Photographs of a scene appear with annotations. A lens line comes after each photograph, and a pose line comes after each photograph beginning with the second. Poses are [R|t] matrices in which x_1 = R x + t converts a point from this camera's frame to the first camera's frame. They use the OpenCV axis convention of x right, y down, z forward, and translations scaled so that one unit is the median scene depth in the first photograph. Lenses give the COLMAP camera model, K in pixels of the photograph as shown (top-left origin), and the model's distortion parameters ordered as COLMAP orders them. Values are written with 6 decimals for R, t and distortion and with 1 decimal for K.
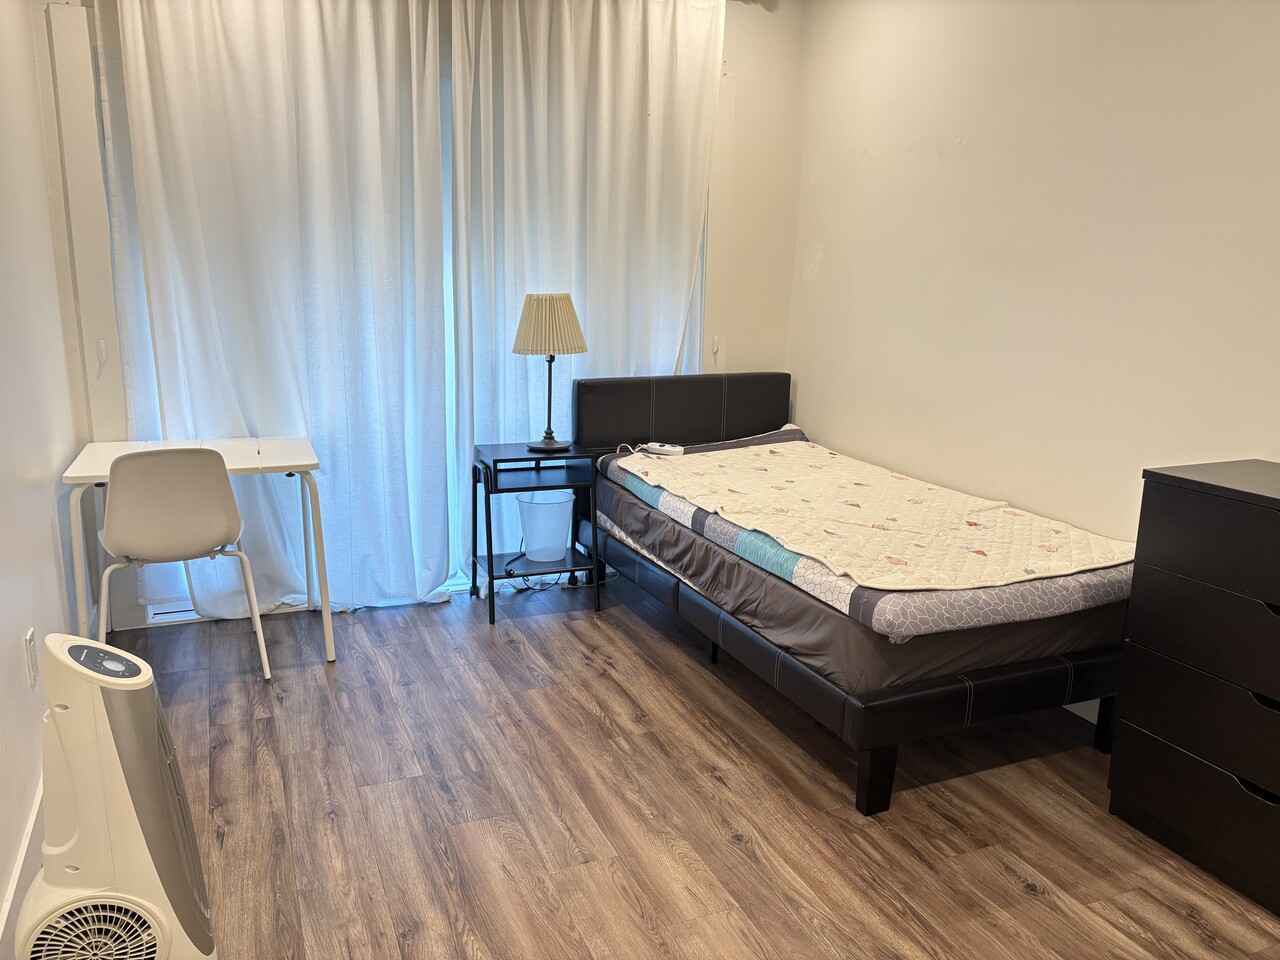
lens RADIAL K [[964.1, 0, 633.9], [0, 964.1, 477.8], [0, 0, 1]] dist [0.042045, -0.050889]
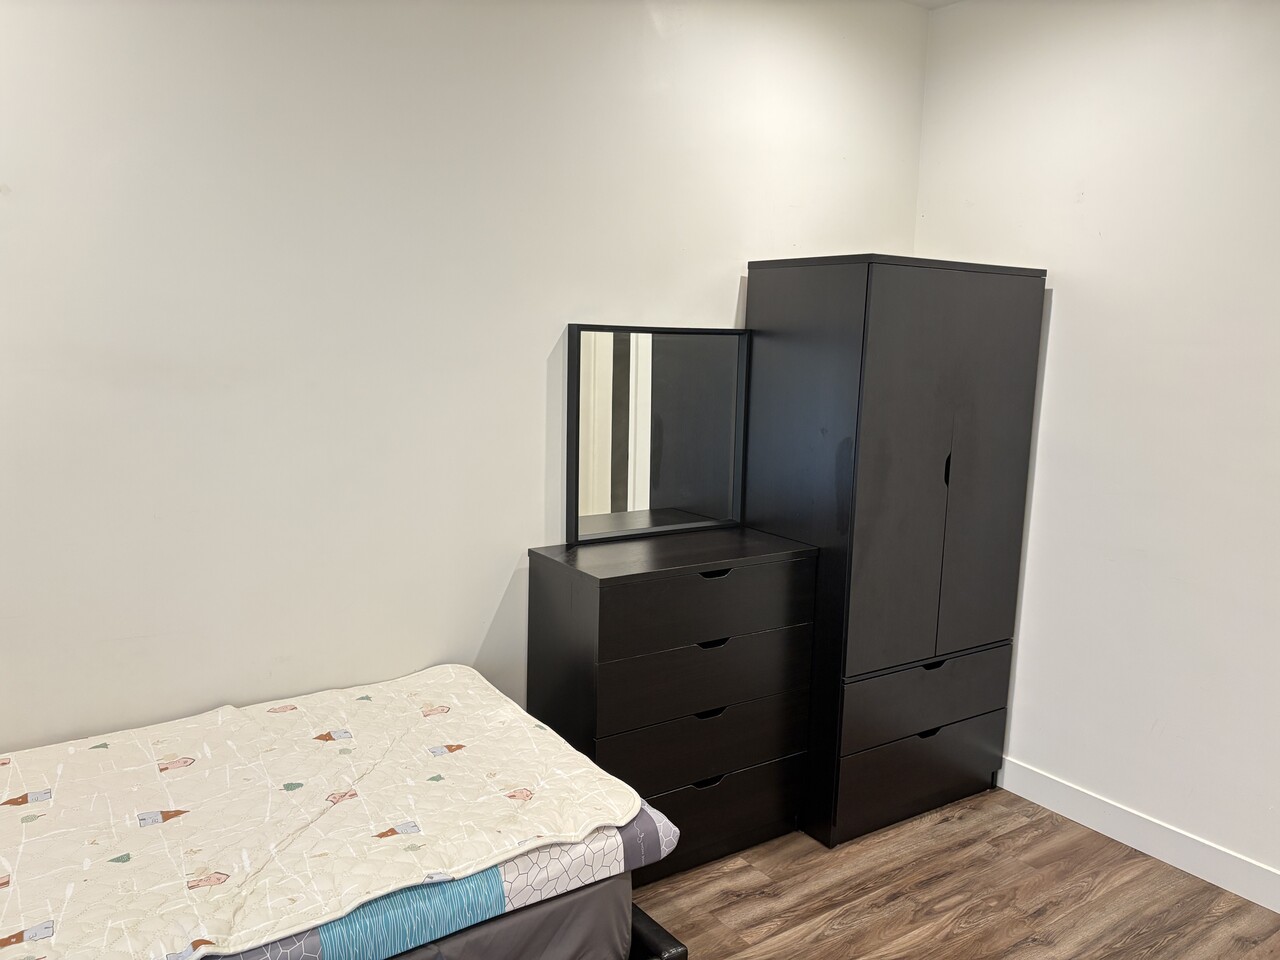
lens RADIAL K [[964.1, 0, 646.0], [0, 964.1, 493.9], [0, 0, 1]] dist [0.042045, -0.050889]
pose [[-0.192864, -0.180398, 0.964500, -0.288422], [0.183211, 0.959047, 0.216014, -0.189574], [-0.963969, 0.218368, -0.151915, 0.649186]]
